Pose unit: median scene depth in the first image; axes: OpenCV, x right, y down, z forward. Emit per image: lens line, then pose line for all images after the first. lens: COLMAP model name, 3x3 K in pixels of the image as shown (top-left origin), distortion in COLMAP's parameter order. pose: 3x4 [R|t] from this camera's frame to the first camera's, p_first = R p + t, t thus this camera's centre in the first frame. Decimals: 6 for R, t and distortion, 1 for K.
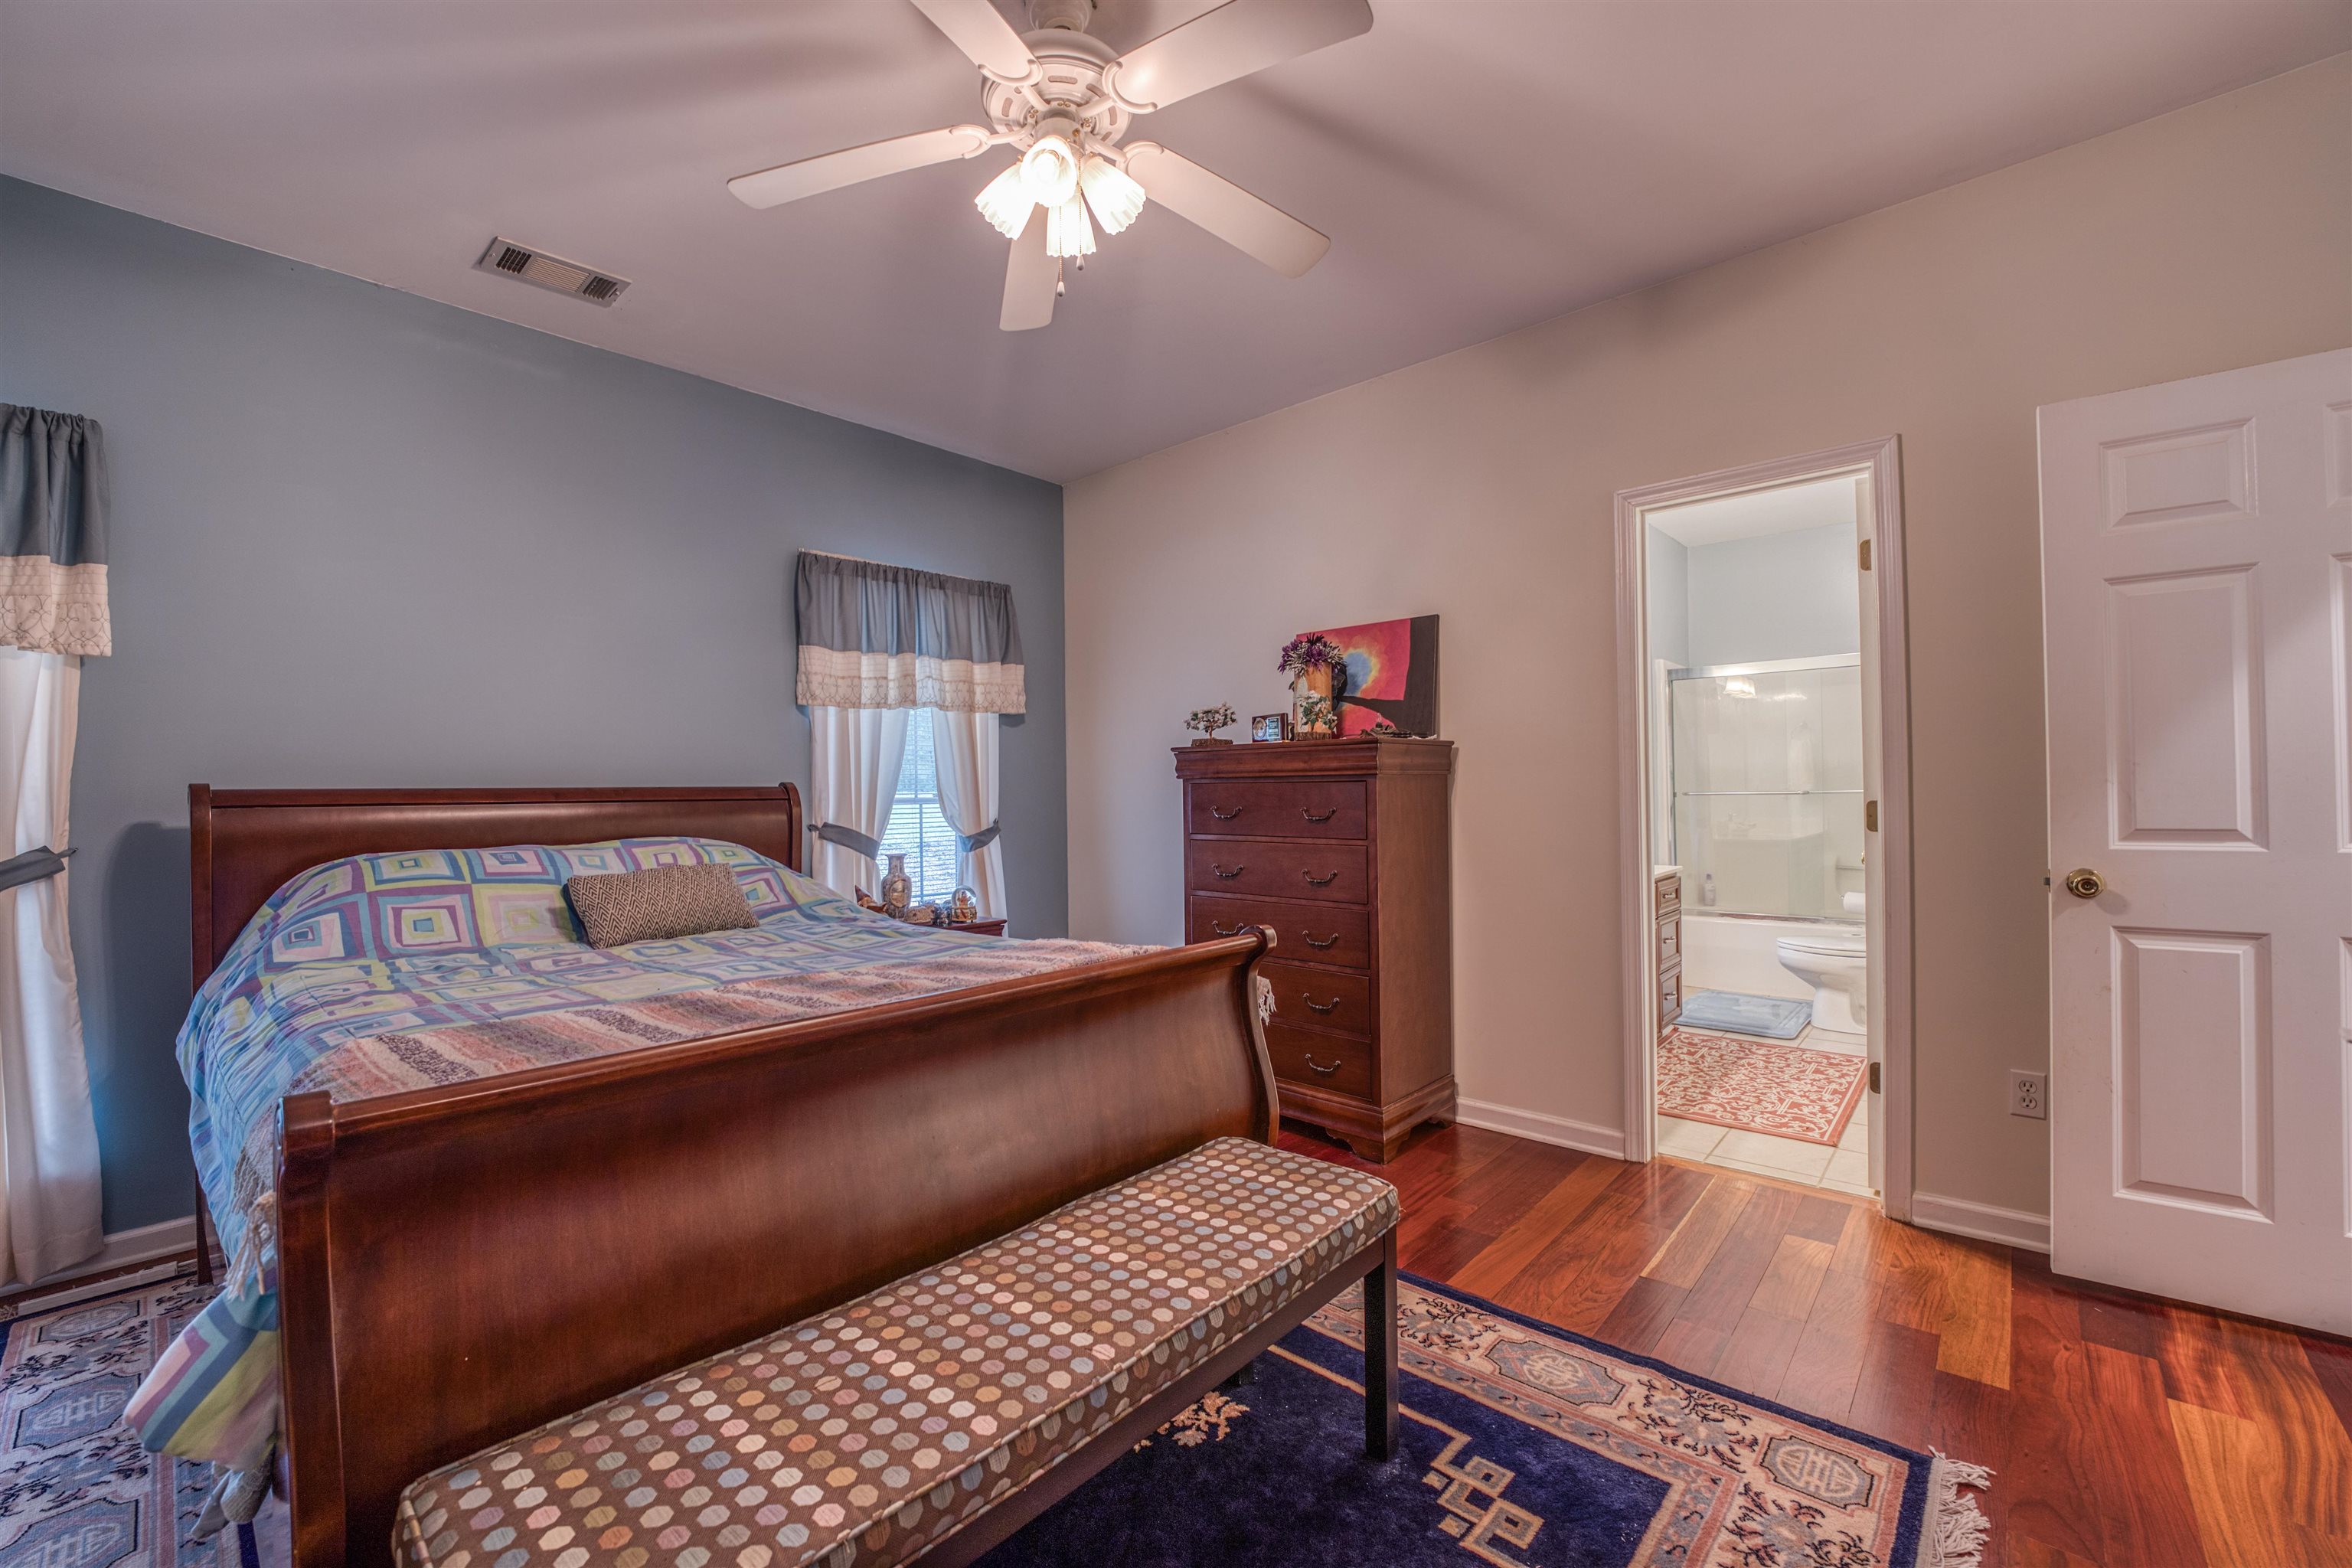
lens RADIAL K [[954.0, 0, 1174.5], [0, 954.0, 792.2], [0, 0, 1]] dist [-0.027819, 0.002210]
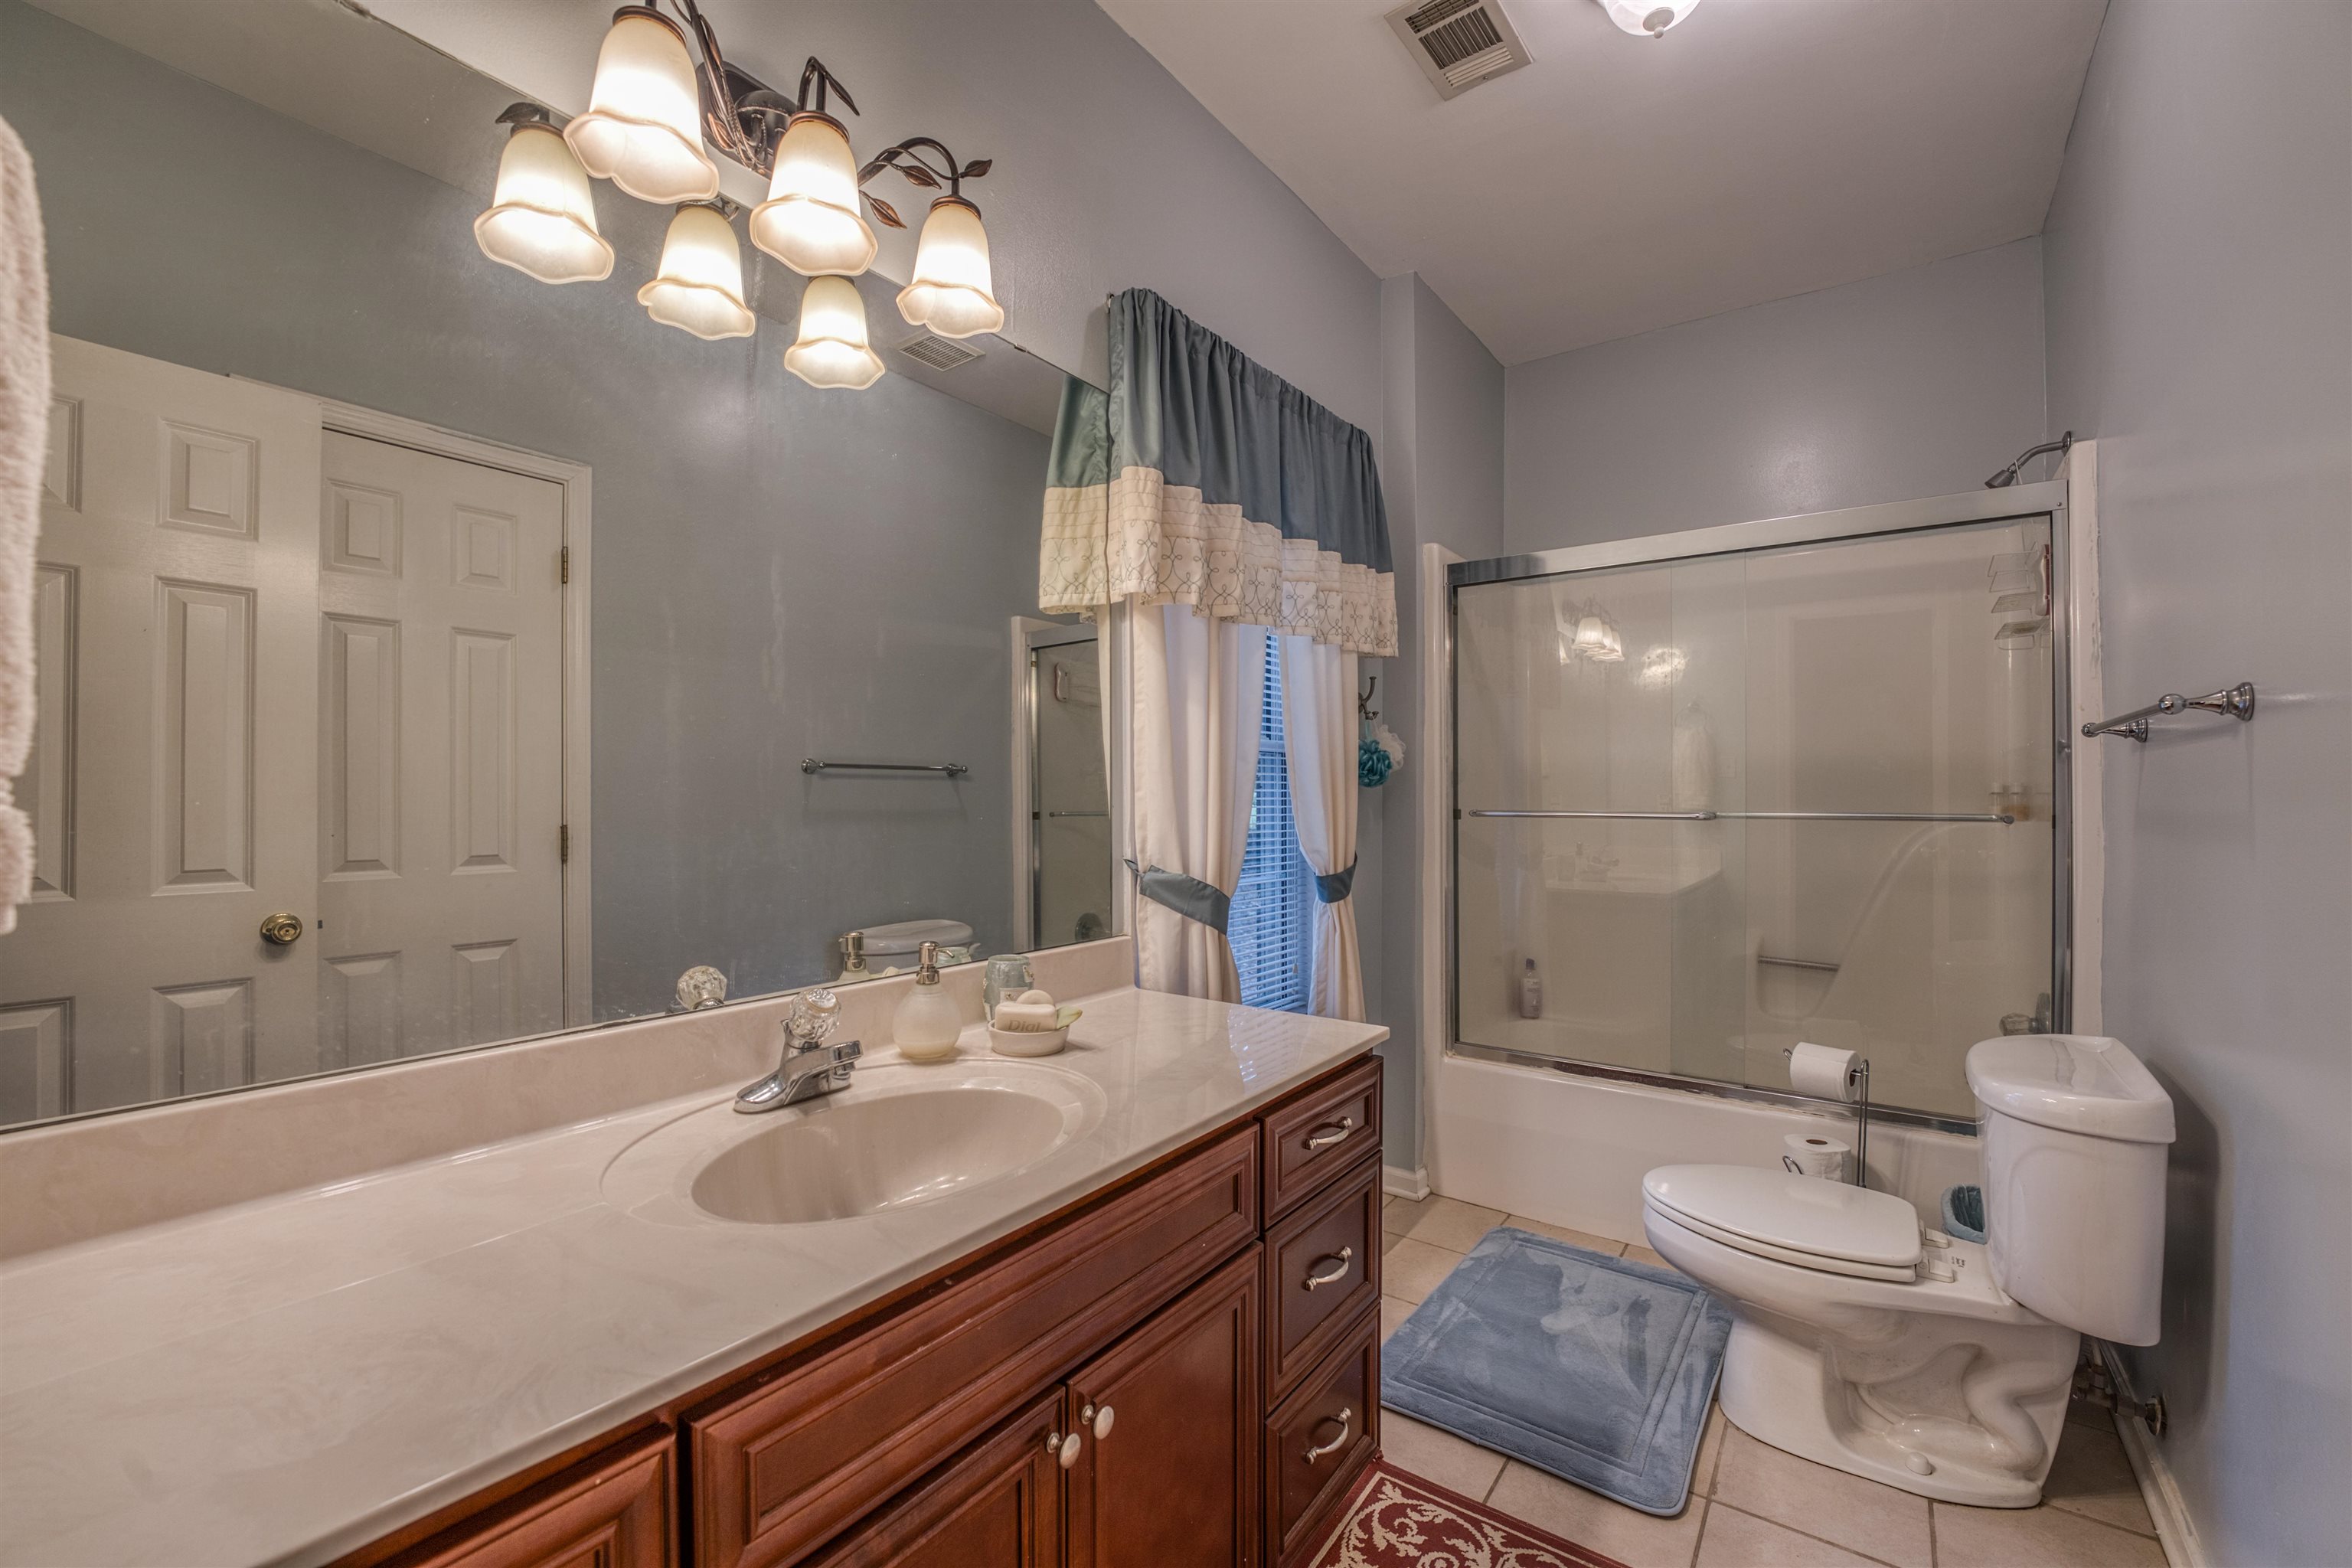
lens RADIAL K [[954.0, 0, 1181.7], [0, 954.0, 798.0], [0, 0, 1]] dist [-0.027819, 0.002210]
pose [[0.994426, 0.016434, 0.104147, 0.310744], [-0.015927, 0.999857, -0.005698, 0.000910], [-0.104225, 0.004007, 0.994546, 0.483068]]
